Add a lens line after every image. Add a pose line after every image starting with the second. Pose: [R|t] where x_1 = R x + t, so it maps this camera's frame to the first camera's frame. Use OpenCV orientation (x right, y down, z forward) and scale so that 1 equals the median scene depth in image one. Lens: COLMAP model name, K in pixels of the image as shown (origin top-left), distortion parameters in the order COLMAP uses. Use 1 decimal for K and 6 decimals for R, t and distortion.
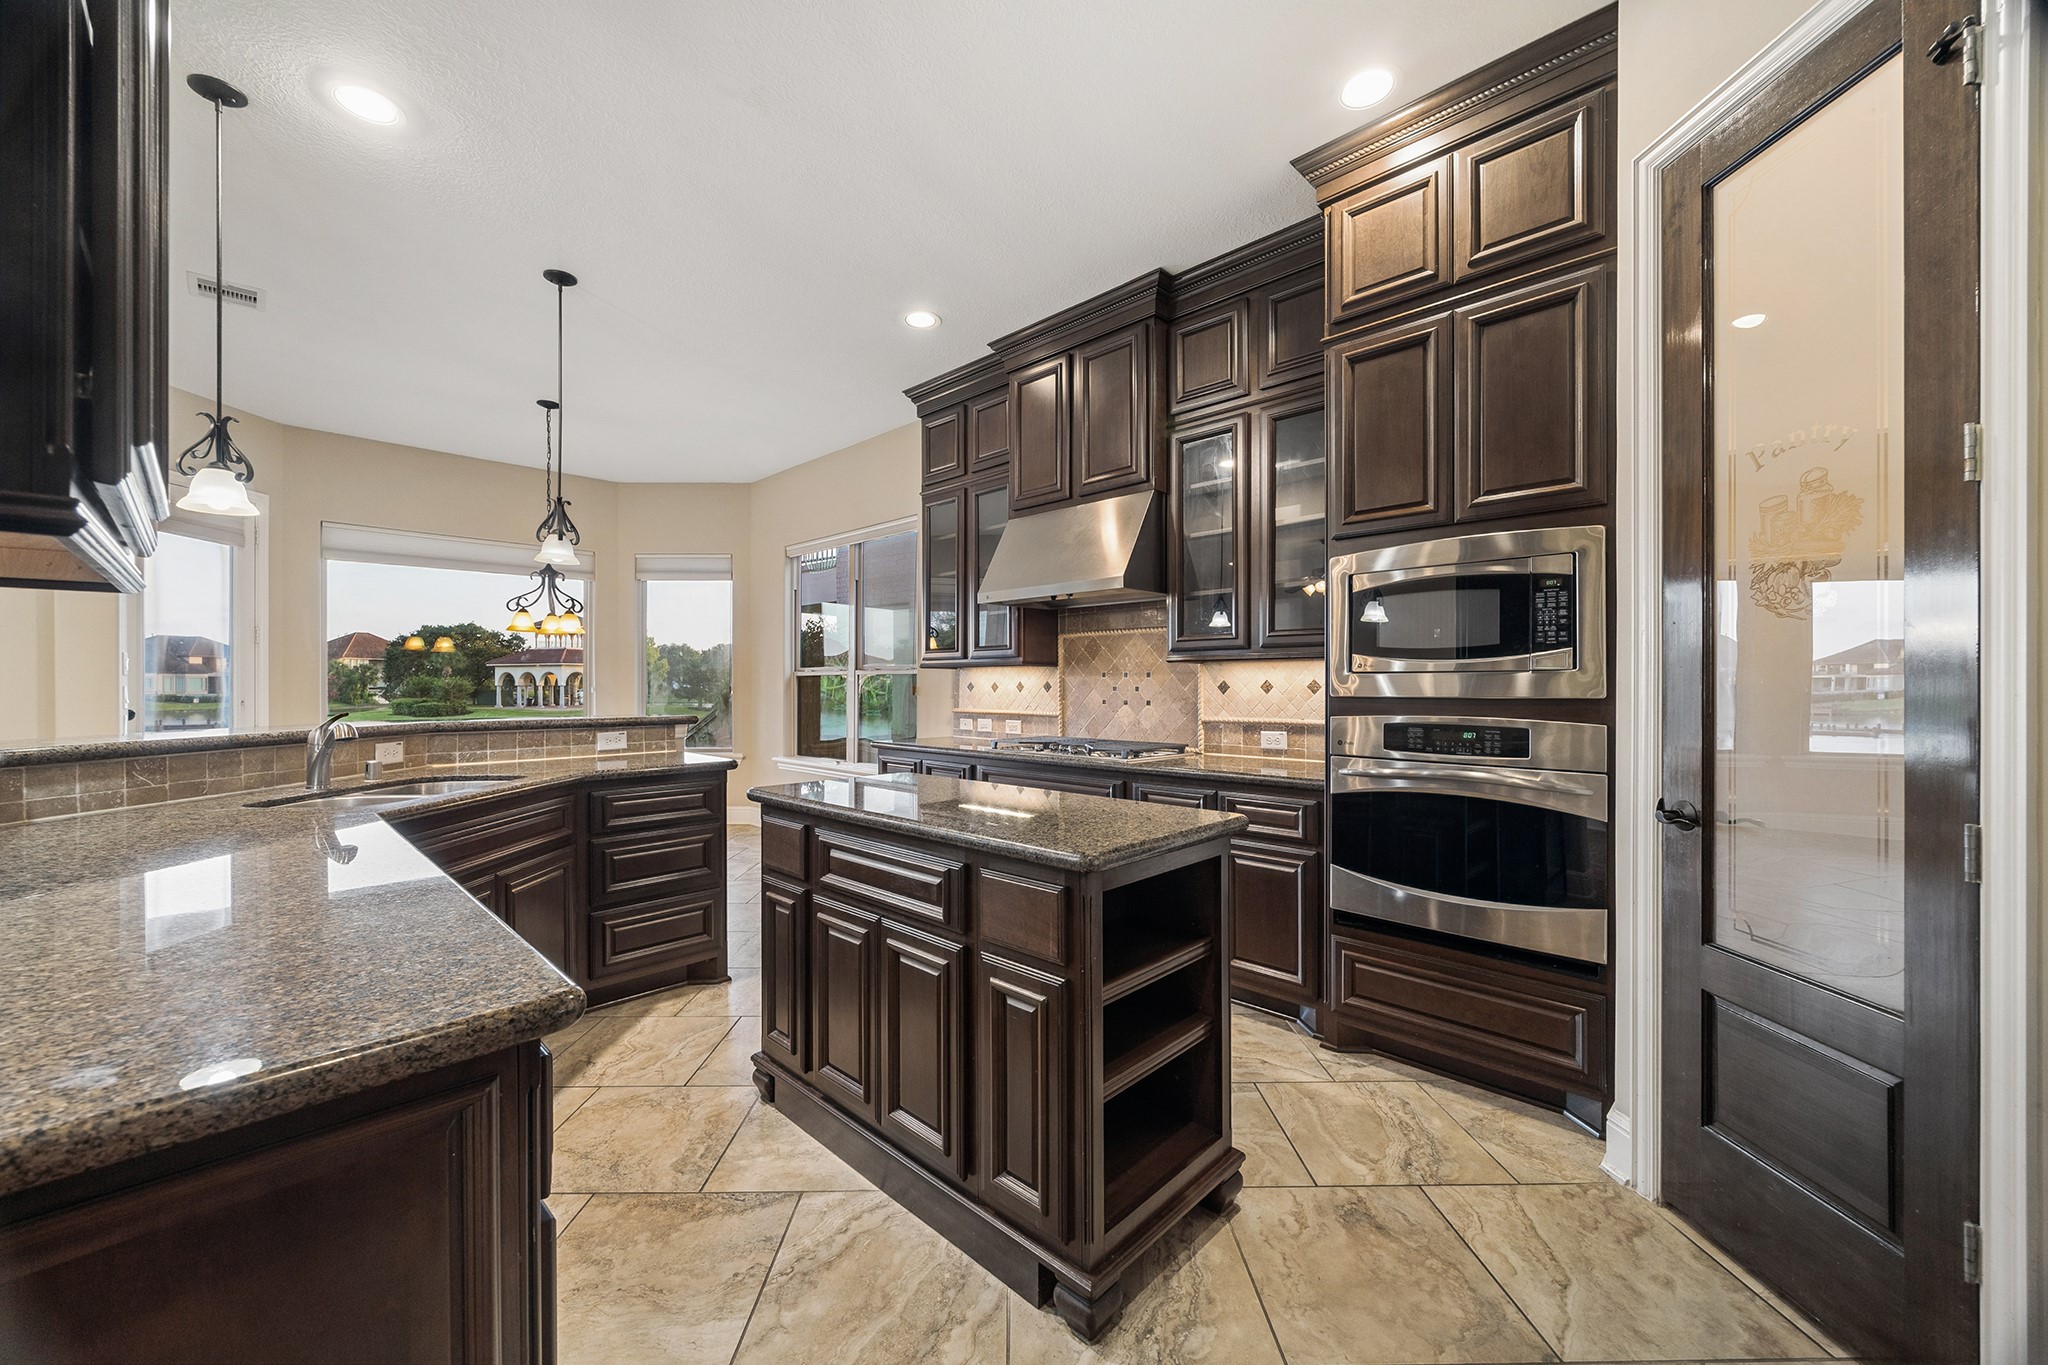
lens RADIAL K [[786.7, 0, 1024.0], [0, 786.7, 682.5], [0, 0, 1]] dist [0.001241, 0.000003]
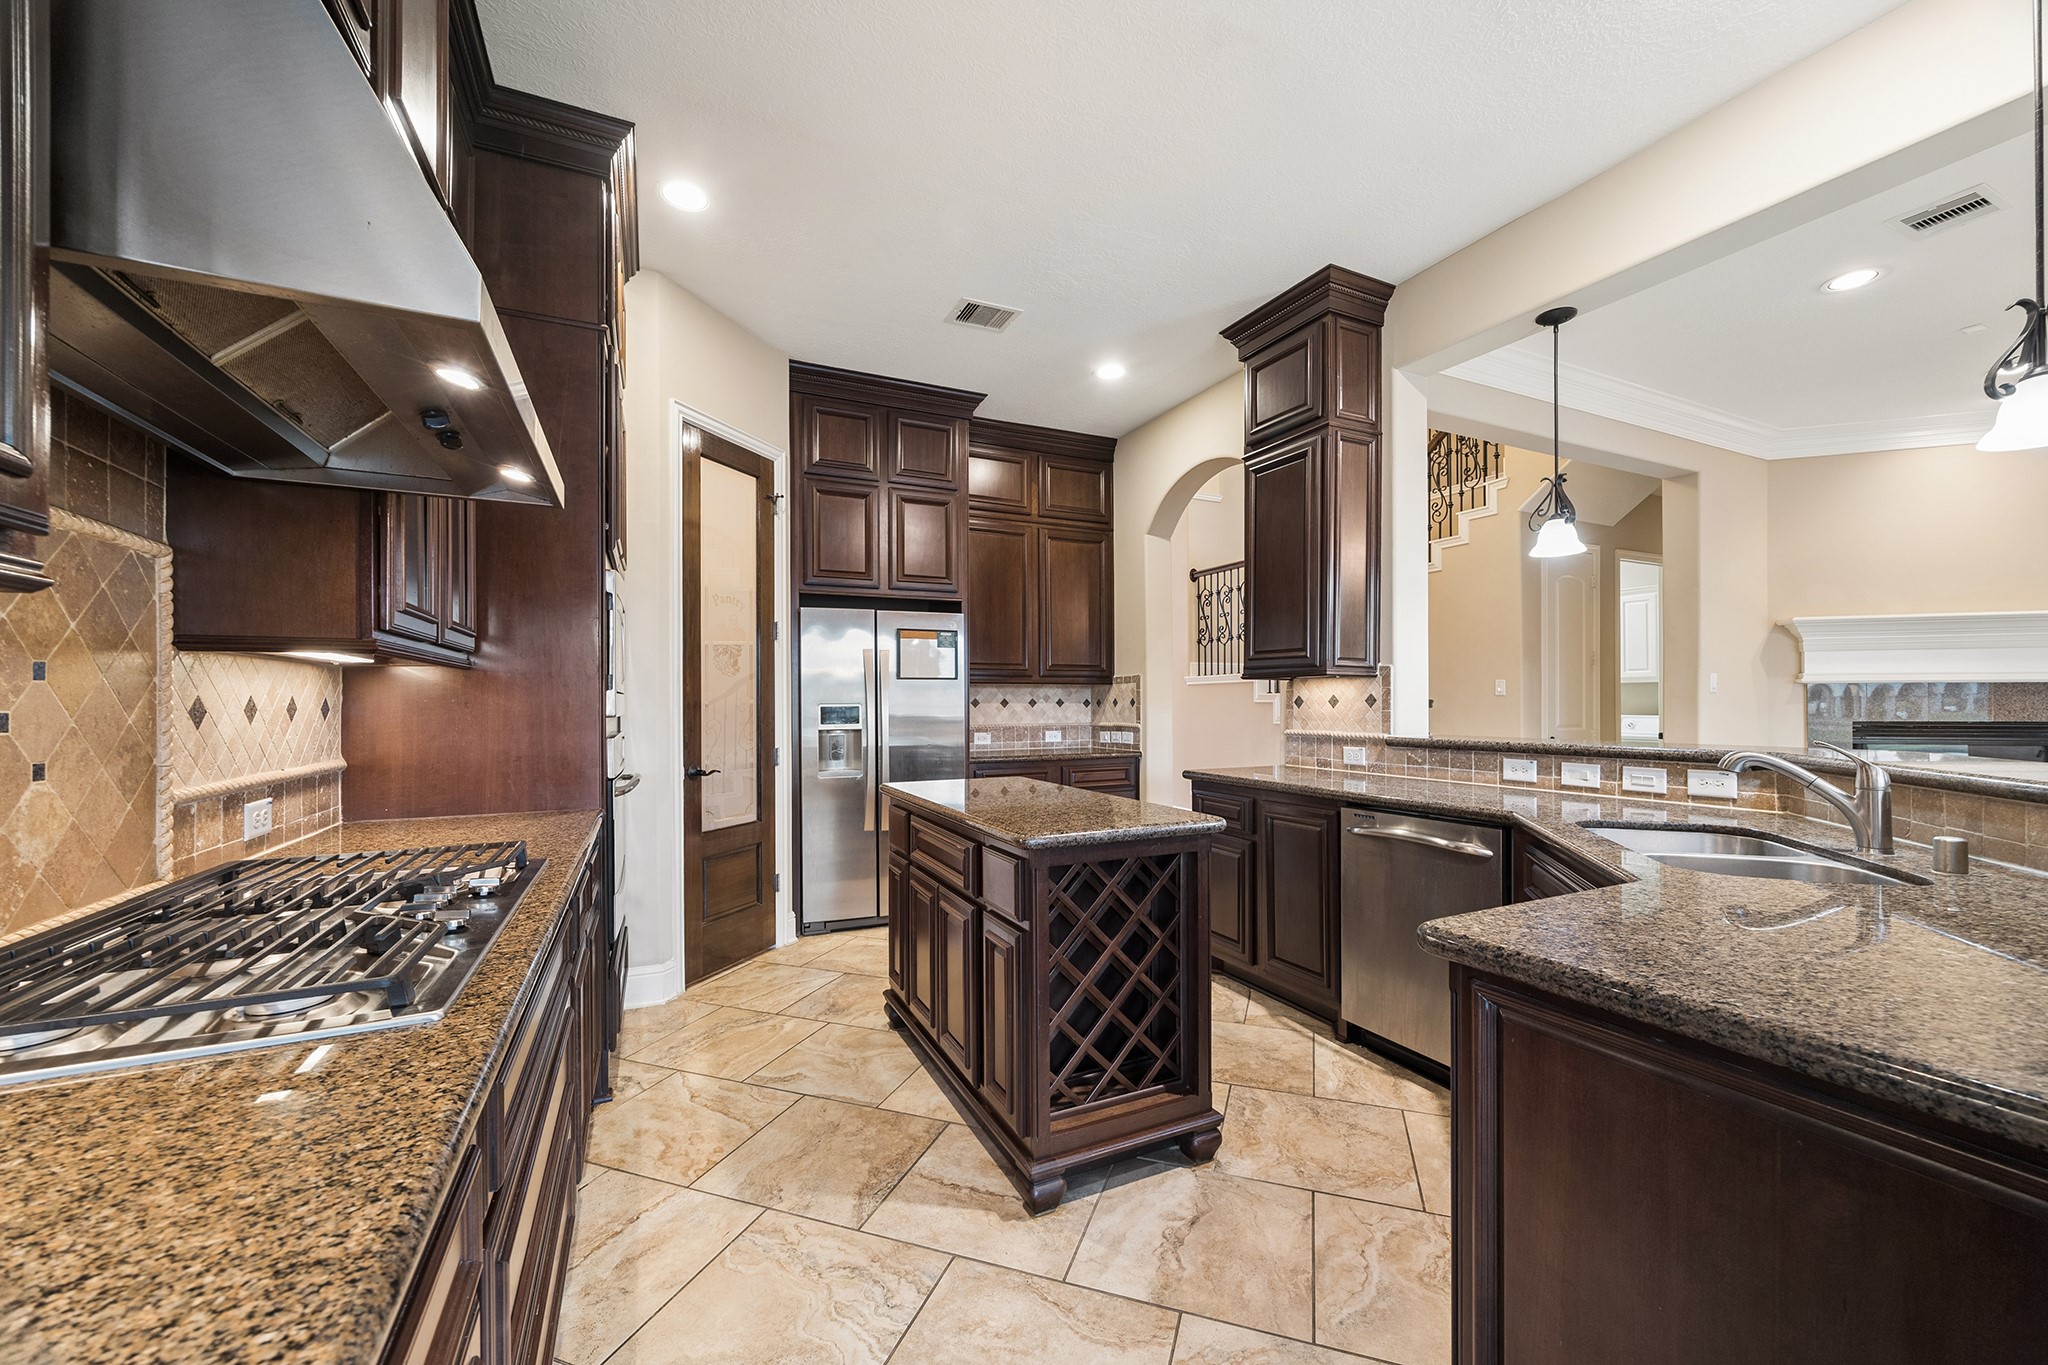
lens RADIAL K [[790.0, 0, 1023.4], [0, 790.0, 703.8], [0, 0, 1]] dist [-0.001080, -0.000295]
pose [[-0.934496, 0.001565, 0.355969, -0.301898], [0.001123, 0.999998, -0.001448, 0.003337], [-0.355971, -0.000954, -0.934496, 1.281794]]
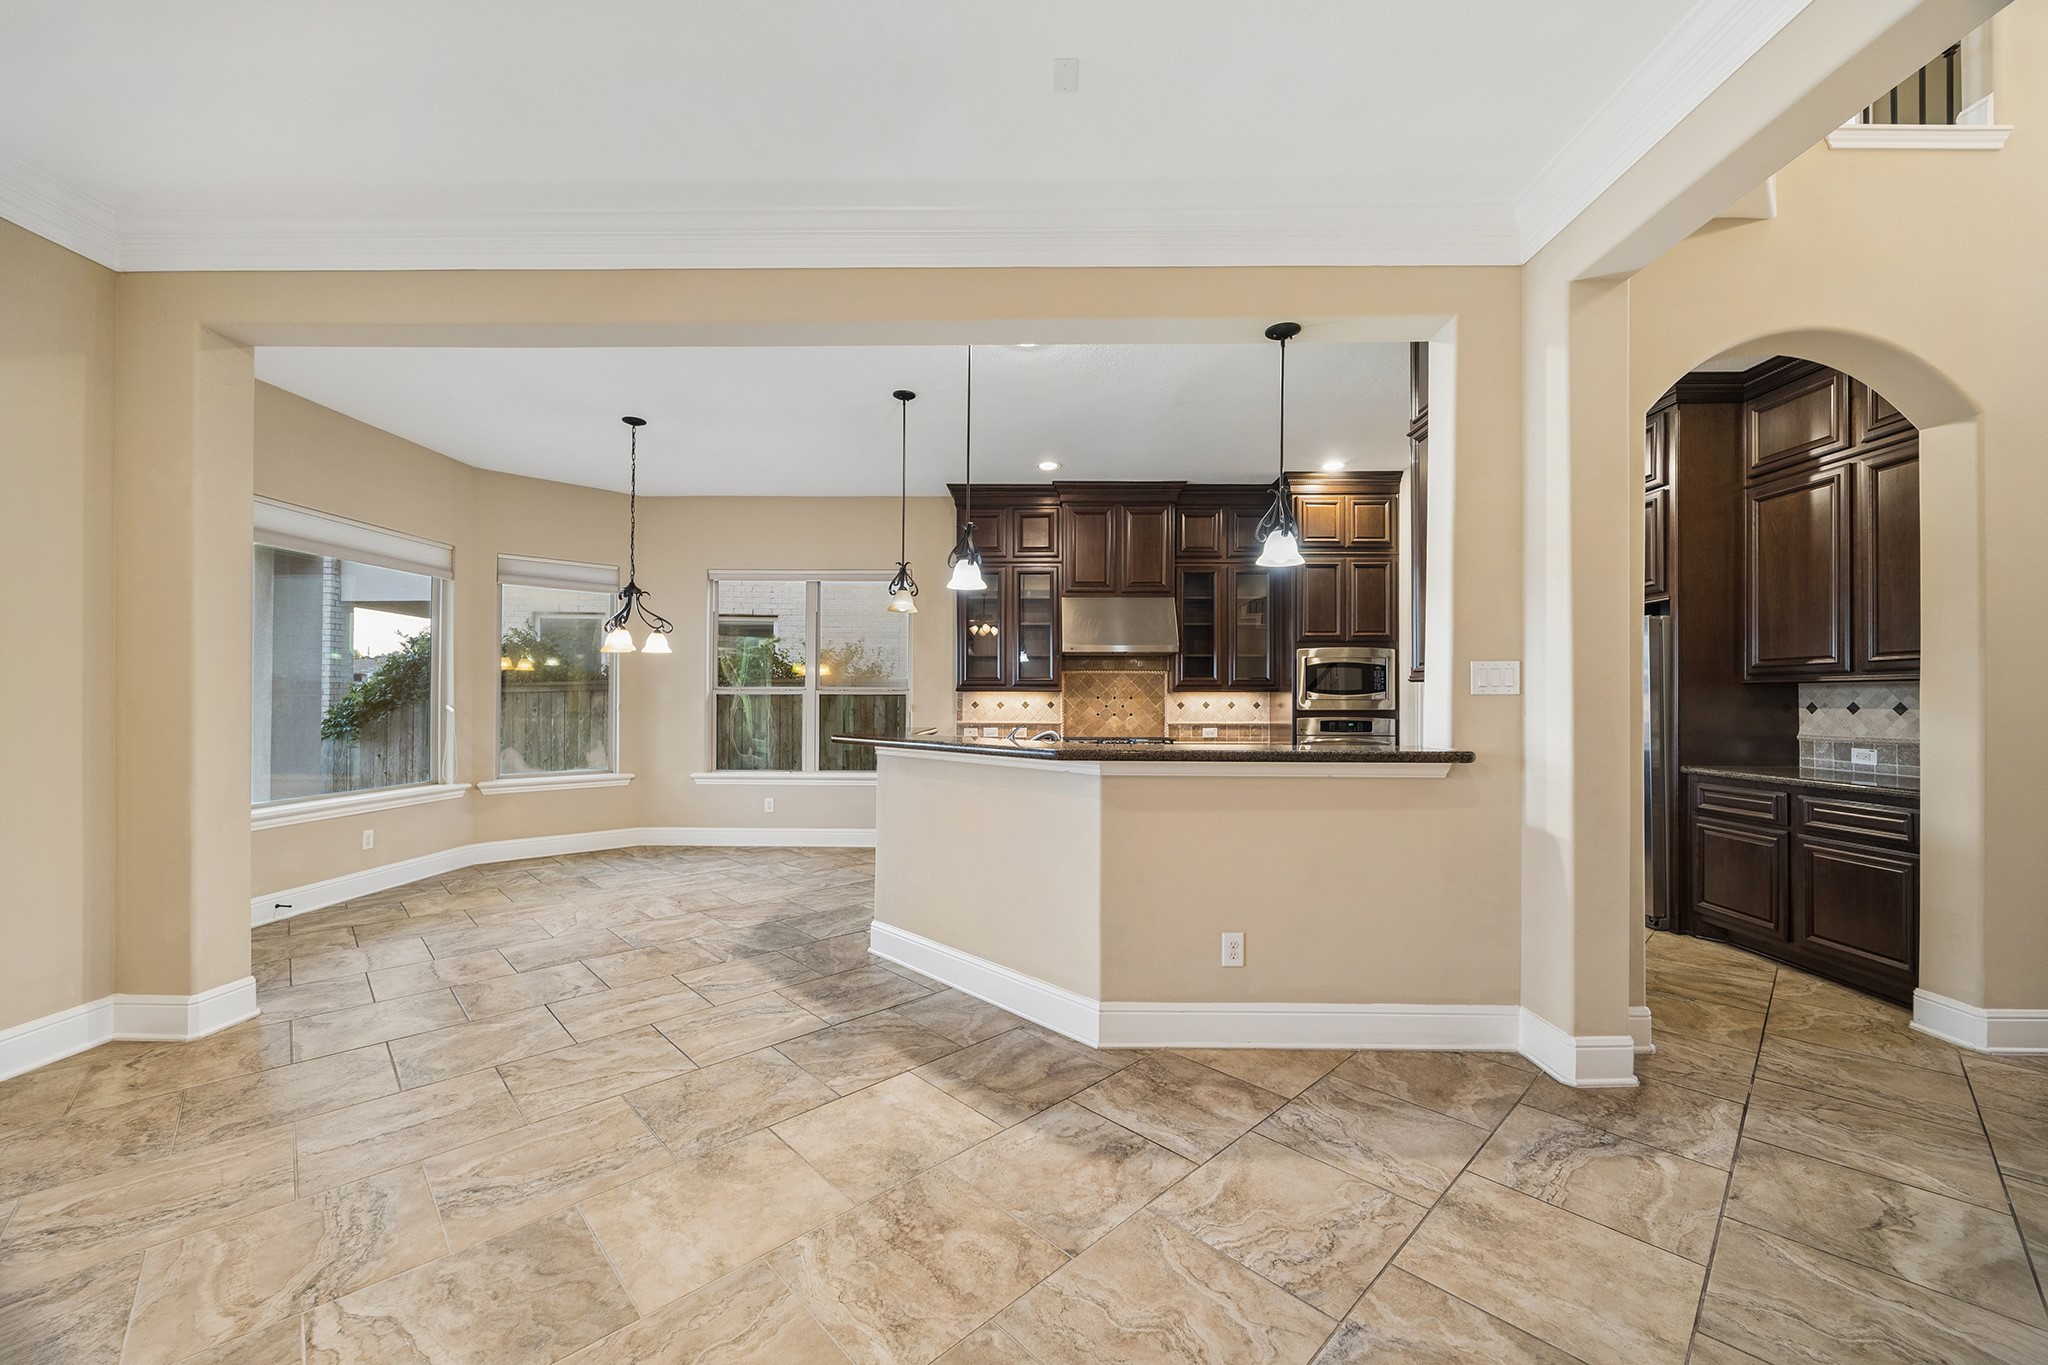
lens RADIAL K [[770.7, 0, 1052.6], [0, 770.7, 693.4], [0, 0, 1]] dist [-0.001685, -0.000102]
pose [[0.721777, 0.007697, 0.692083, -1.262058], [-0.004377, 0.999969, -0.006556, -0.009193], [-0.692112, 0.001702, 0.721788, -0.097285]]
